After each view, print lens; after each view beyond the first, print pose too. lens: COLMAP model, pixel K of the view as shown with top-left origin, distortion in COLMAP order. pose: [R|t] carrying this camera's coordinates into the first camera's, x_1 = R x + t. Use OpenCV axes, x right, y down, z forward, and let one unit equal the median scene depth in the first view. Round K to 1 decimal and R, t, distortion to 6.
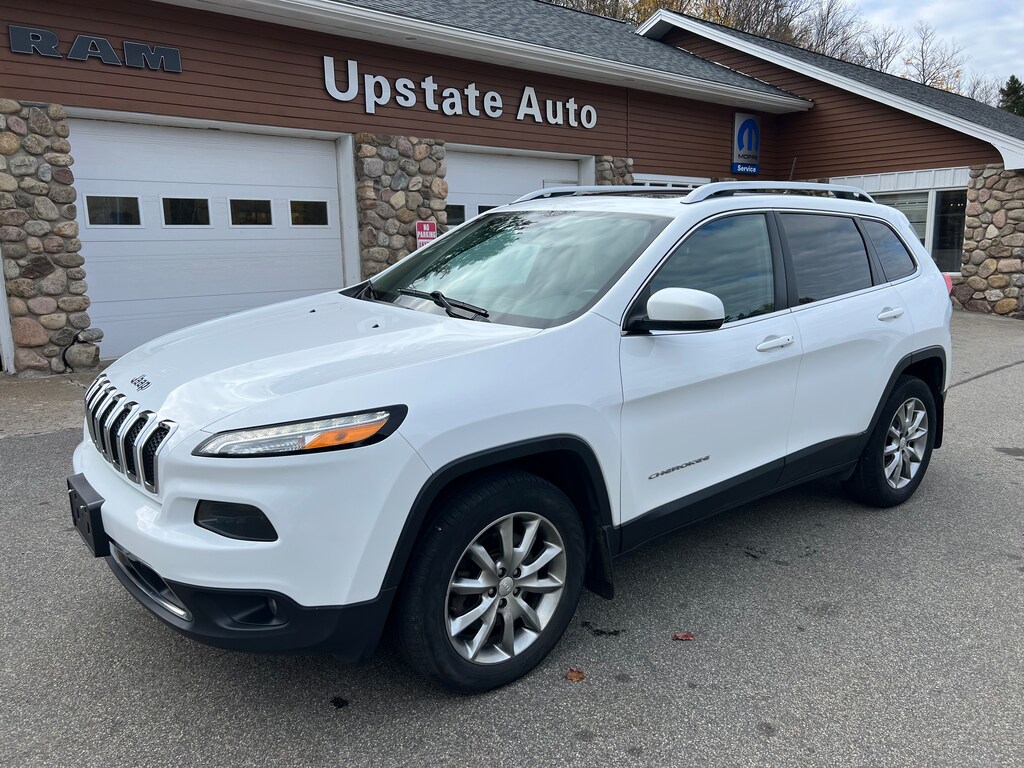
lens RADIAL K [[782.0, 0, 516.5], [0, 782.0, 380.7], [0, 0, 1]] dist [0.044619, -0.043428]
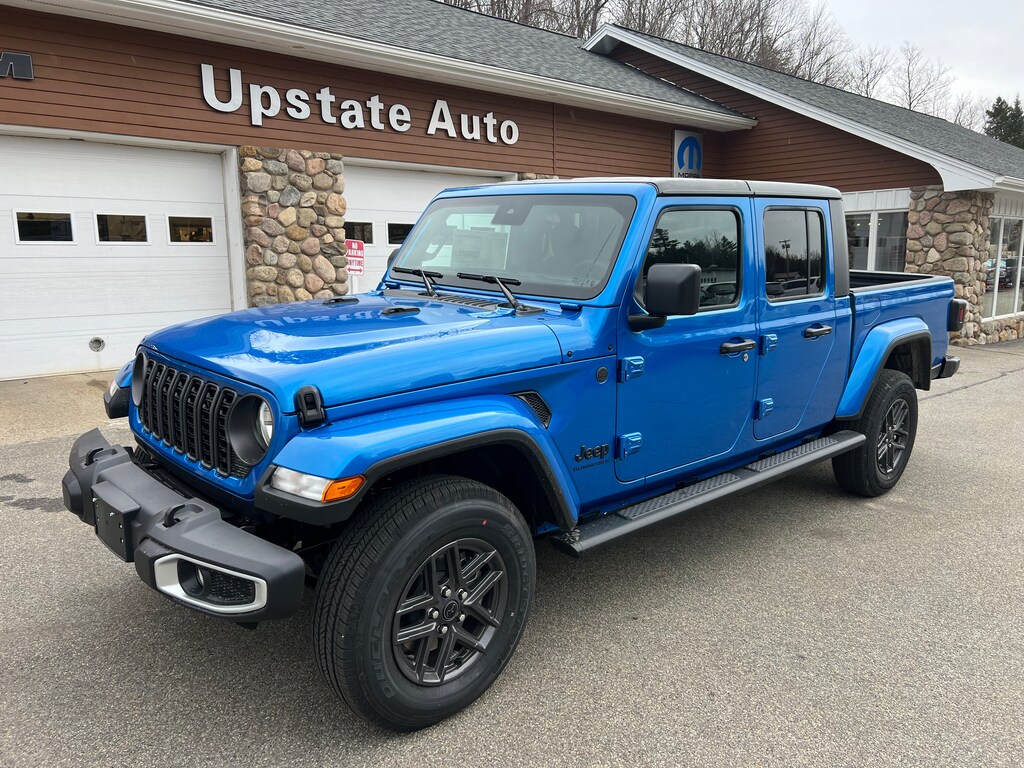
lens RADIAL K [[782.0, 0, 511.6], [0, 782.0, 383.8], [0, 0, 1]] dist [0.044619, -0.043428]
pose [[0.999954, 0.009566, -0.000005, 0.112651], [-0.009565, 0.999828, -0.015883, -0.015304], [-0.000147, 0.015883, 0.999874, 0.052016]]
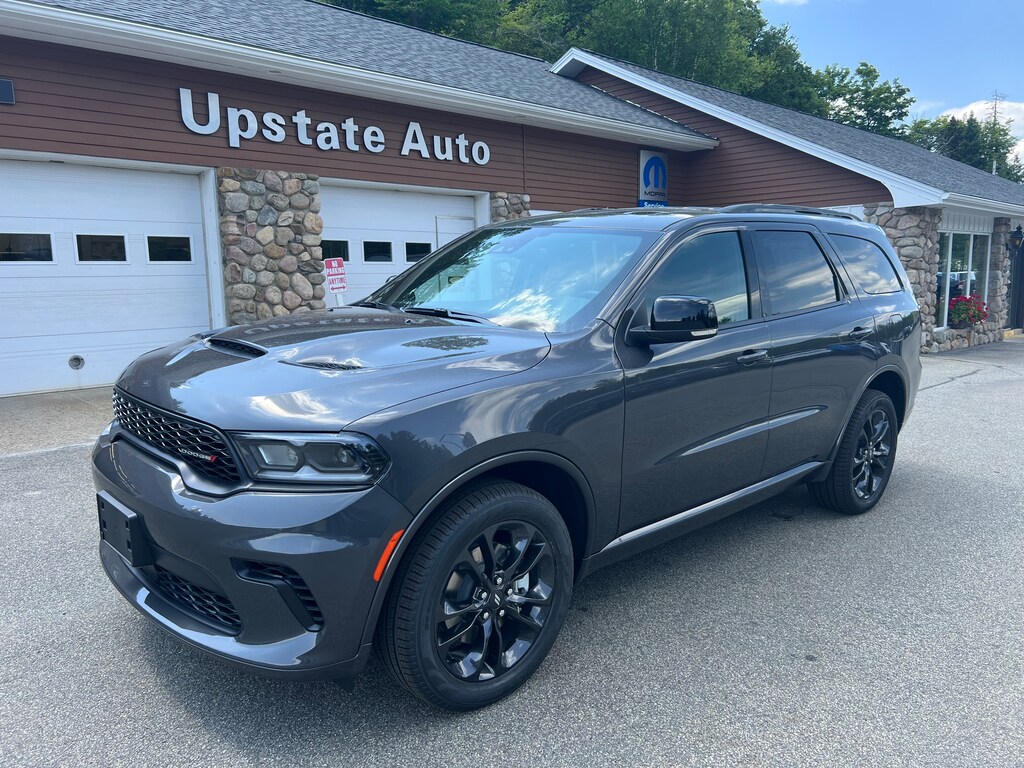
lens RADIAL K [[782.0, 0, 517.6], [0, 782.0, 386.8], [0, 0, 1]] dist [0.044619, -0.043428]
pose [[0.999144, -0.005987, 0.040930, 0.110926], [0.007440, 0.999345, -0.035427, -0.006580], [-0.040691, 0.035701, 0.998534, 0.022904]]
